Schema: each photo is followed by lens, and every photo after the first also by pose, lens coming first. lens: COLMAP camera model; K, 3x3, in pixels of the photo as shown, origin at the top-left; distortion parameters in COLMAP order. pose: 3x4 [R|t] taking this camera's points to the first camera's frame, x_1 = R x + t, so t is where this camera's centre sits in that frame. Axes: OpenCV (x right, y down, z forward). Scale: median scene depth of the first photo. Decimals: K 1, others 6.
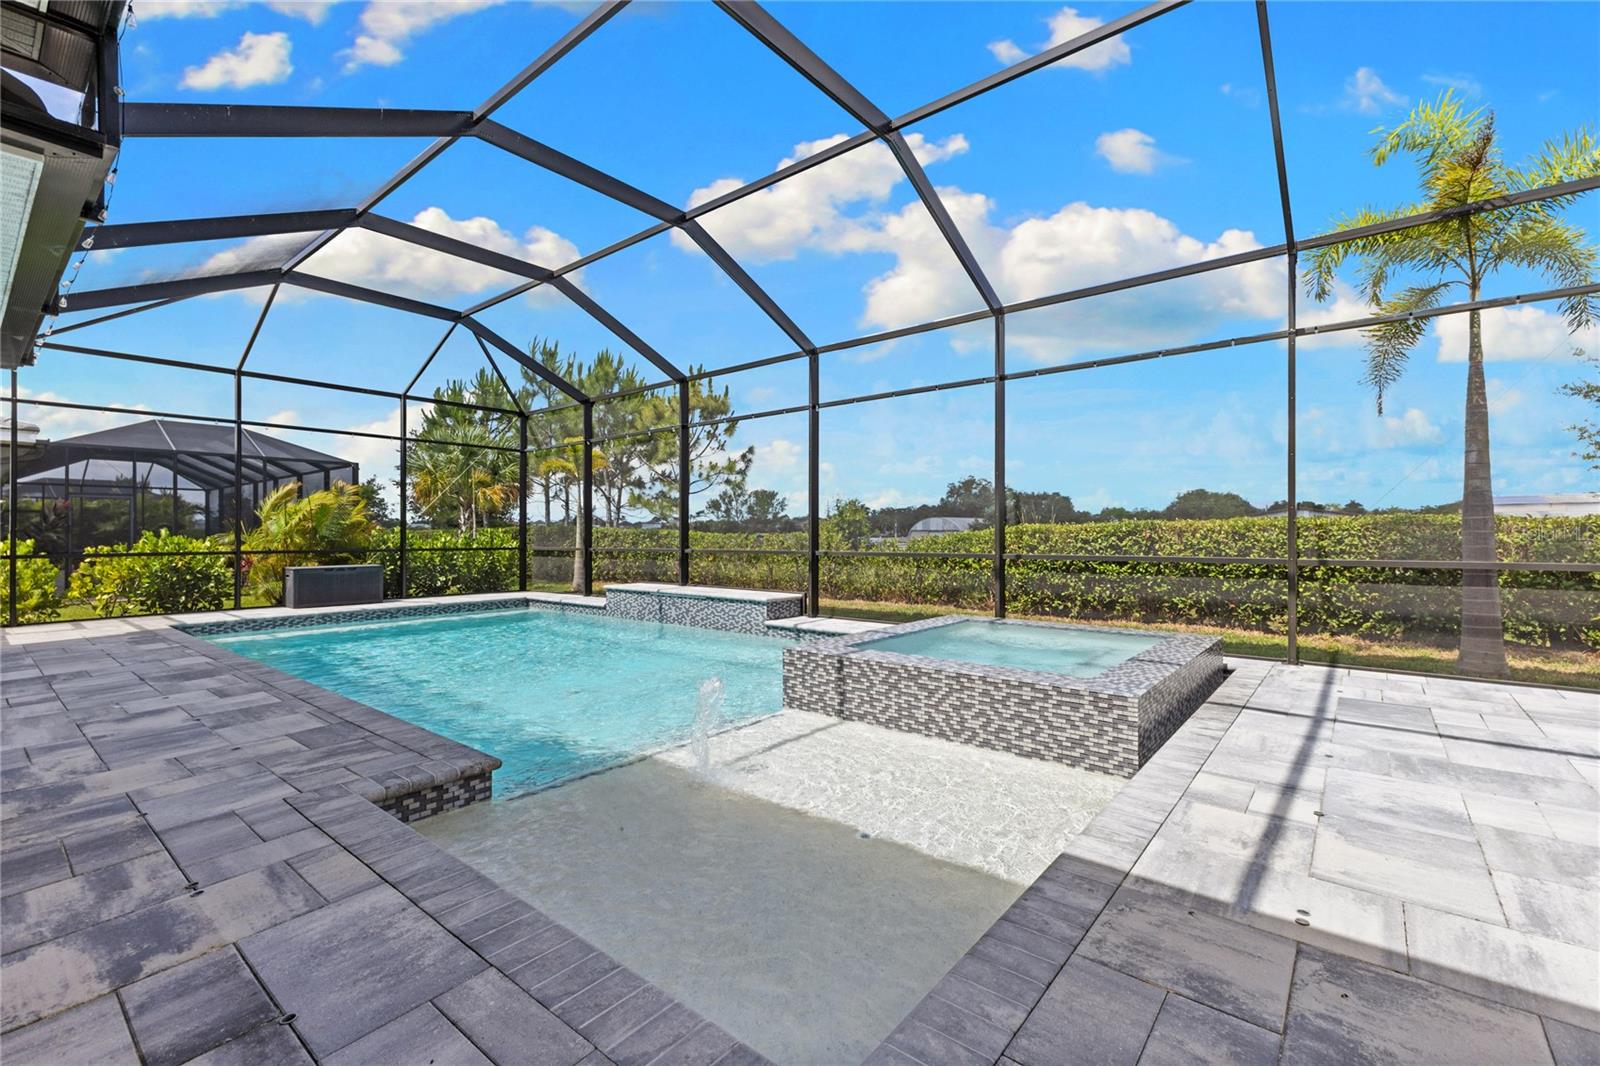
lens RADIAL K [[692.9, 0, 792.6], [0, 692.9, 535.7], [0, 0, 1]] dist [0.003524, 0.000276]
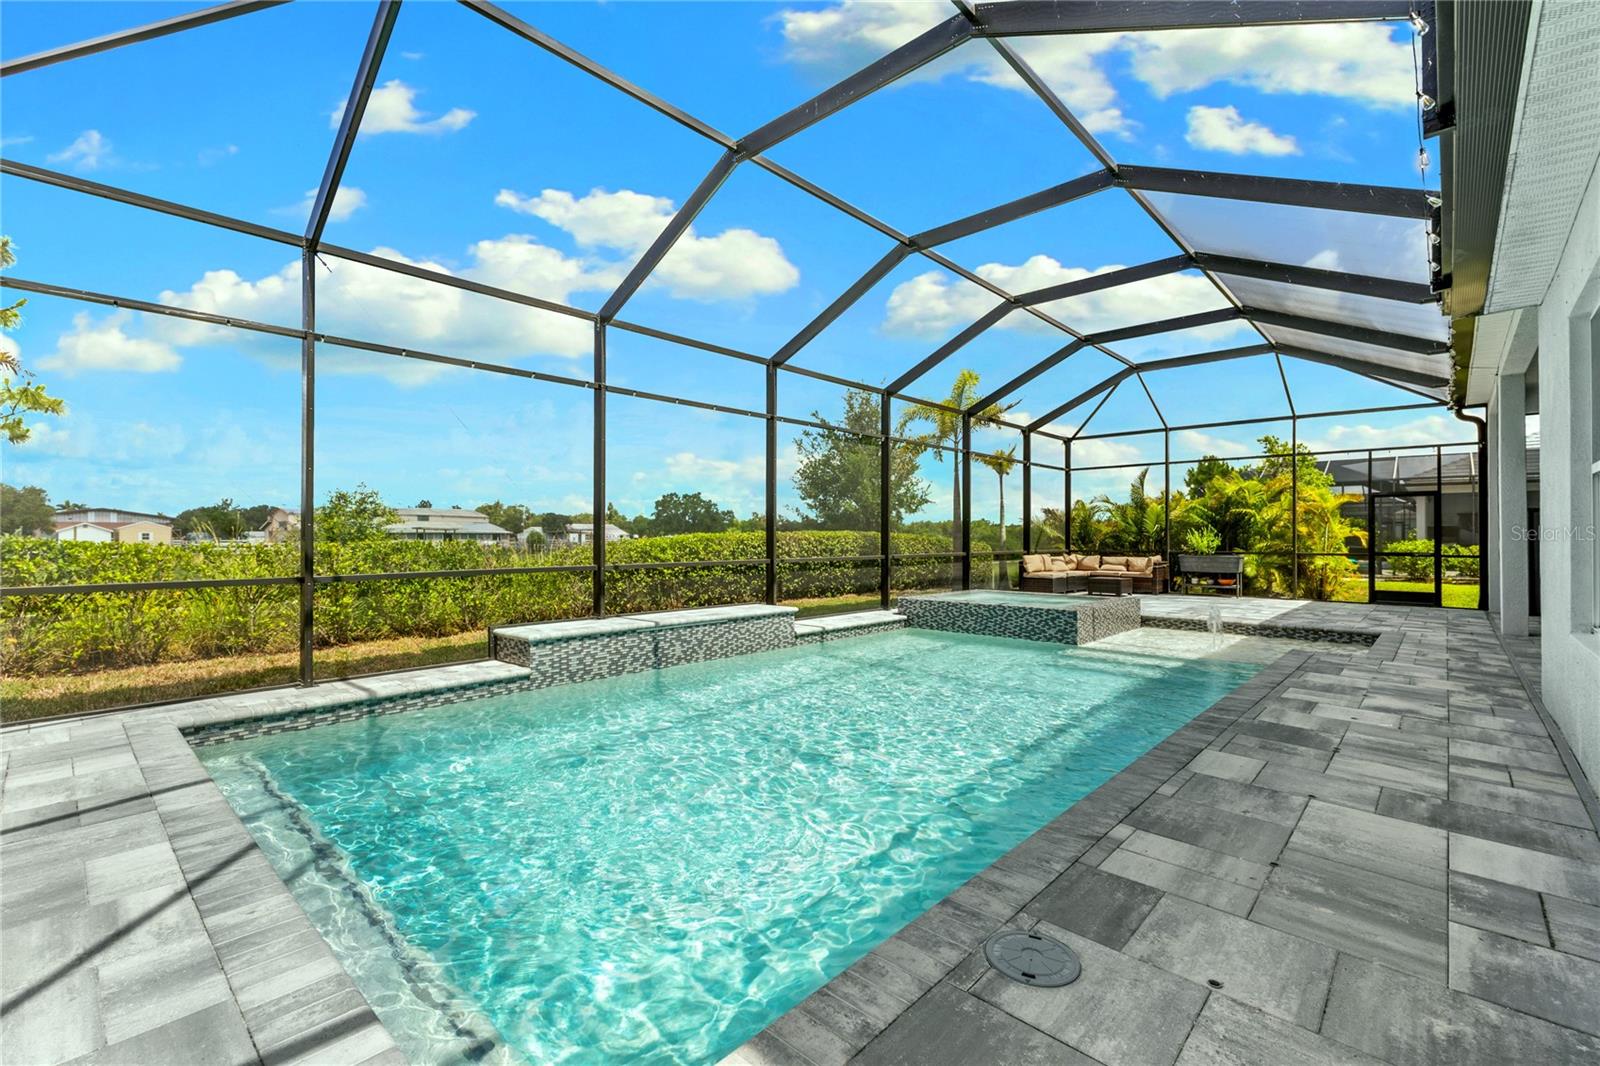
lens RADIAL K [[683.8, 0, 806.9], [0, 683.8, 535.6], [0, 0, 1]] dist [0.001007, 0.000144]
pose [[0.053969, 0.004272, 0.998533, -0.910817], [0.000998, 0.999990, -0.004332, -0.007504], [-0.998542, 0.001230, 0.053965, 0.839495]]
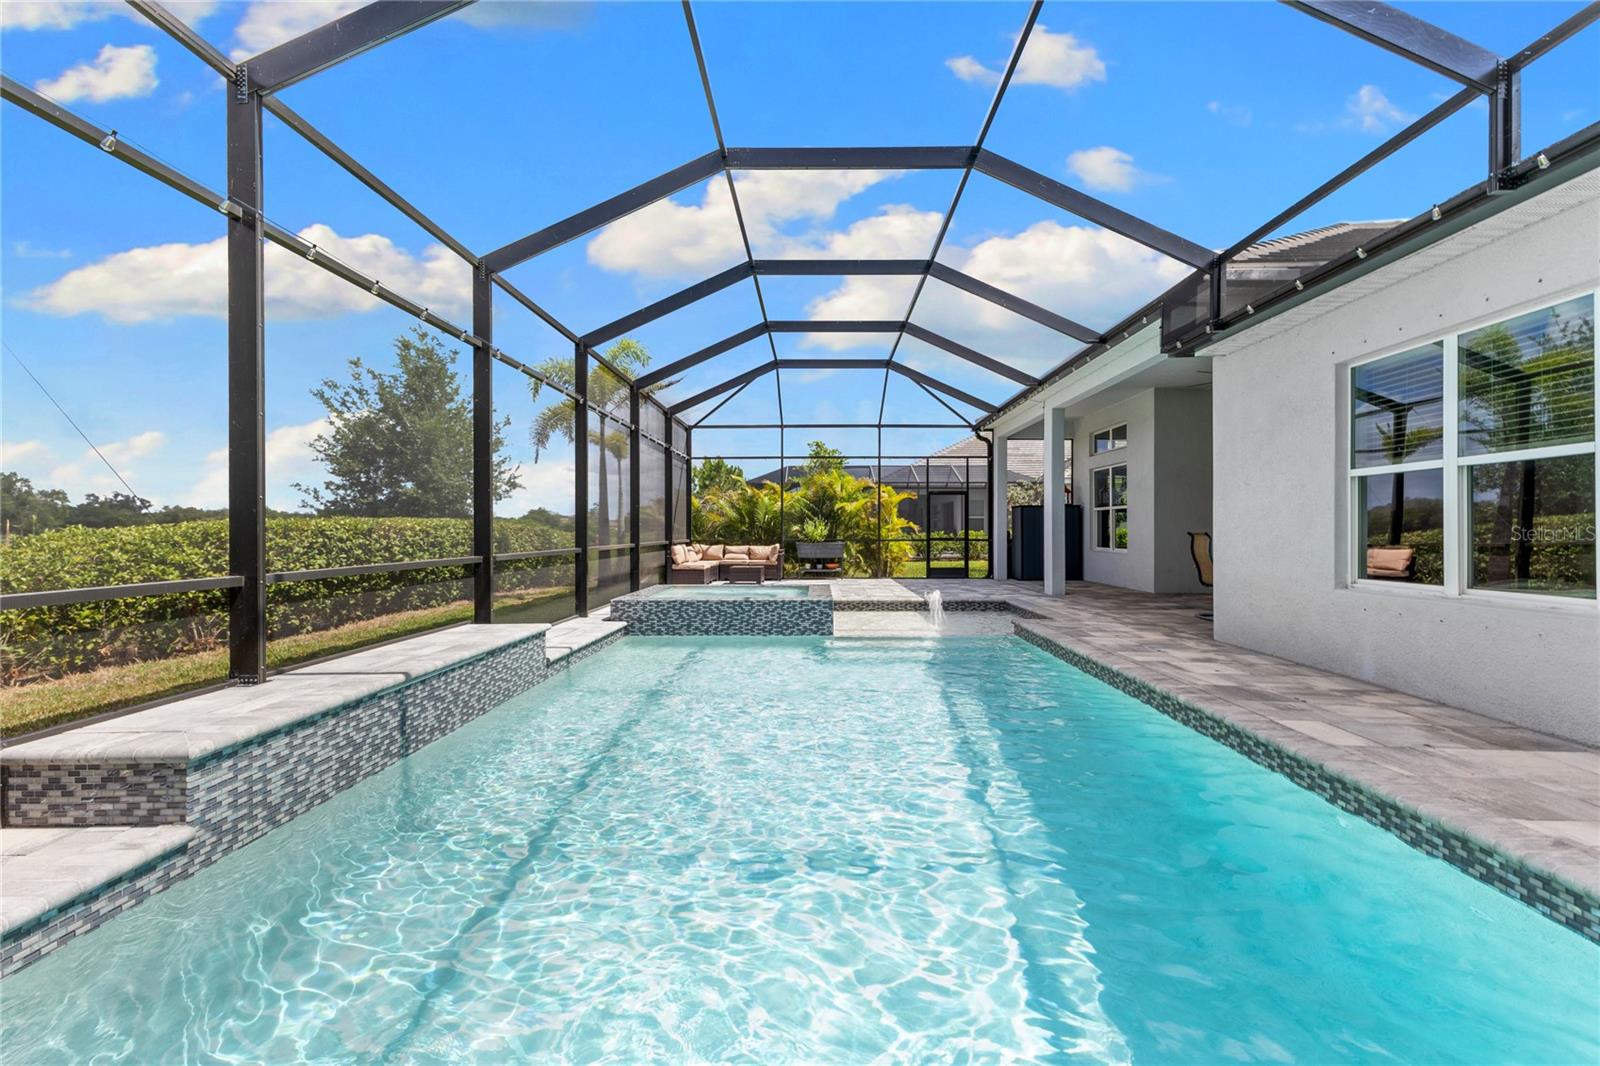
lens RADIAL K [[683.8, 0, 806.9], [0, 683.8, 535.6], [0, 0, 1]] dist [0.001007, 0.000144]
pose [[-0.623563, -0.004083, 0.781762, -0.657281], [0.004337, 0.999953, 0.008682, -0.002325], [-0.781761, 0.008804, -0.623516, 1.101505]]
